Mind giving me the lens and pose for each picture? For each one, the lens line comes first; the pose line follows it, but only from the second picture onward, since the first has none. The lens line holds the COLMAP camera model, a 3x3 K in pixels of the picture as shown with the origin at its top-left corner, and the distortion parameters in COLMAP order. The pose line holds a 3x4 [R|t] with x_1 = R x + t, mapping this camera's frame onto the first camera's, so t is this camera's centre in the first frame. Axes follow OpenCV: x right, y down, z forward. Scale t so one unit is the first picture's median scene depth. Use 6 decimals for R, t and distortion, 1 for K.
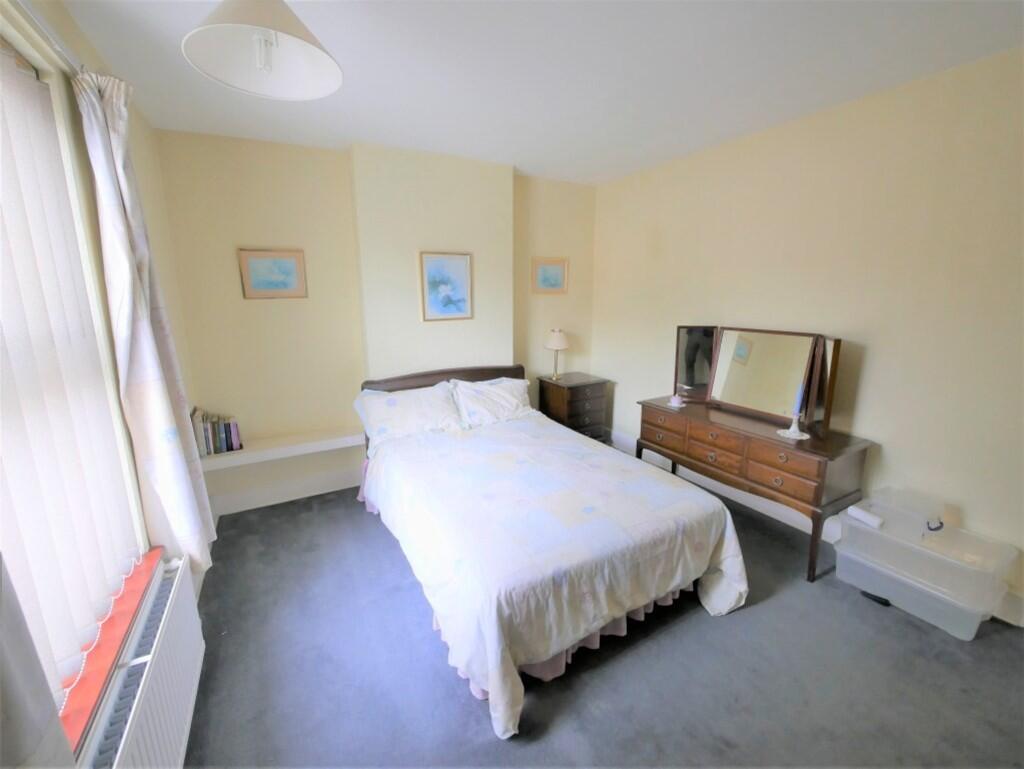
lens RADIAL K [[424.2, 0, 511.2], [0, 424.2, 382.1], [0, 0, 1]] dist [-0.008537, 0.001432]
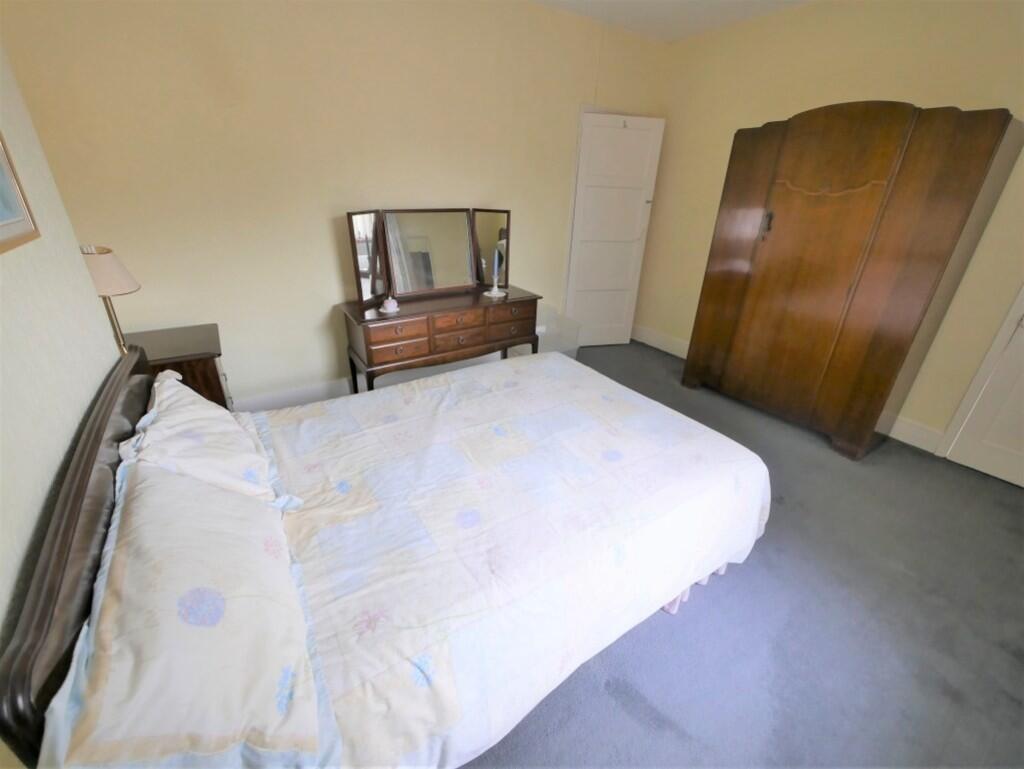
lens RADIAL K [[424.2, 0, 512.2], [0, 424.2, 378.2], [0, 0, 1]] dist [-0.008537, 0.001432]
pose [[-0.097267, -0.418995, 0.902764, -0.445291], [0.158558, 0.888956, 0.429670, -0.144397], [-0.982547, 0.184933, -0.020031, 0.760668]]
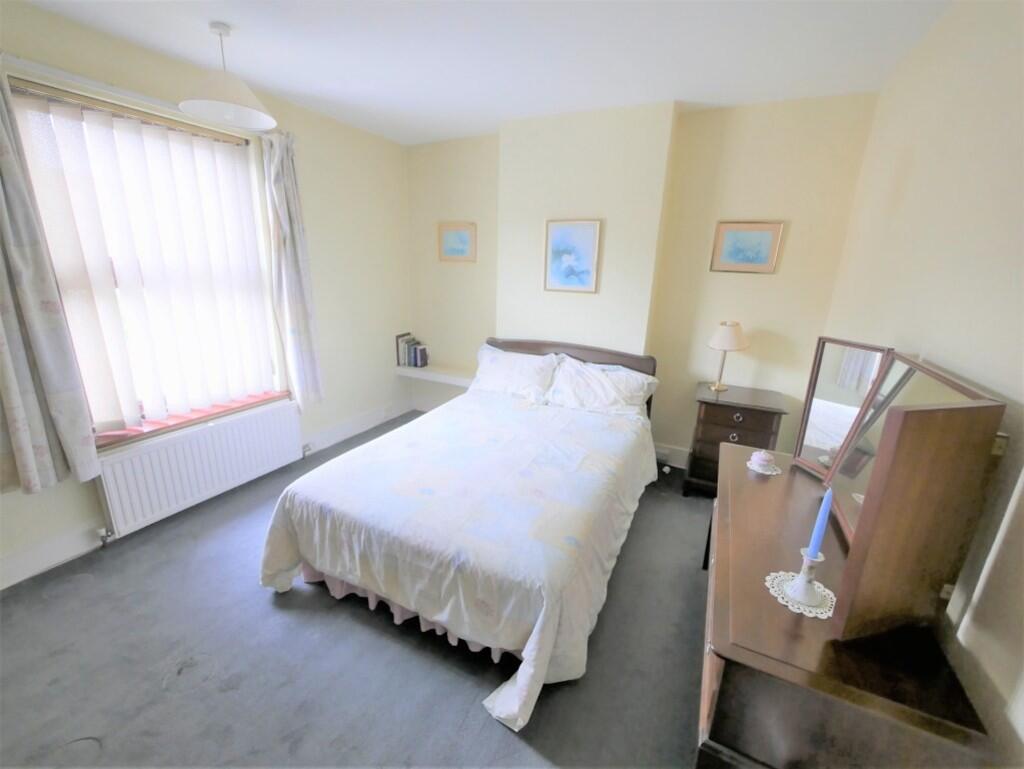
lens RADIAL K [[424.2, 0, 510.7], [0, 424.2, 382.5], [0, 0, 1]] dist [-0.008537, 0.001432]
pose [[0.557362, 0.253073, -0.790760, 0.604136], [-0.210139, 0.964402, 0.160530, -0.077349], [0.803236, 0.076697, 0.590702, 0.354425]]
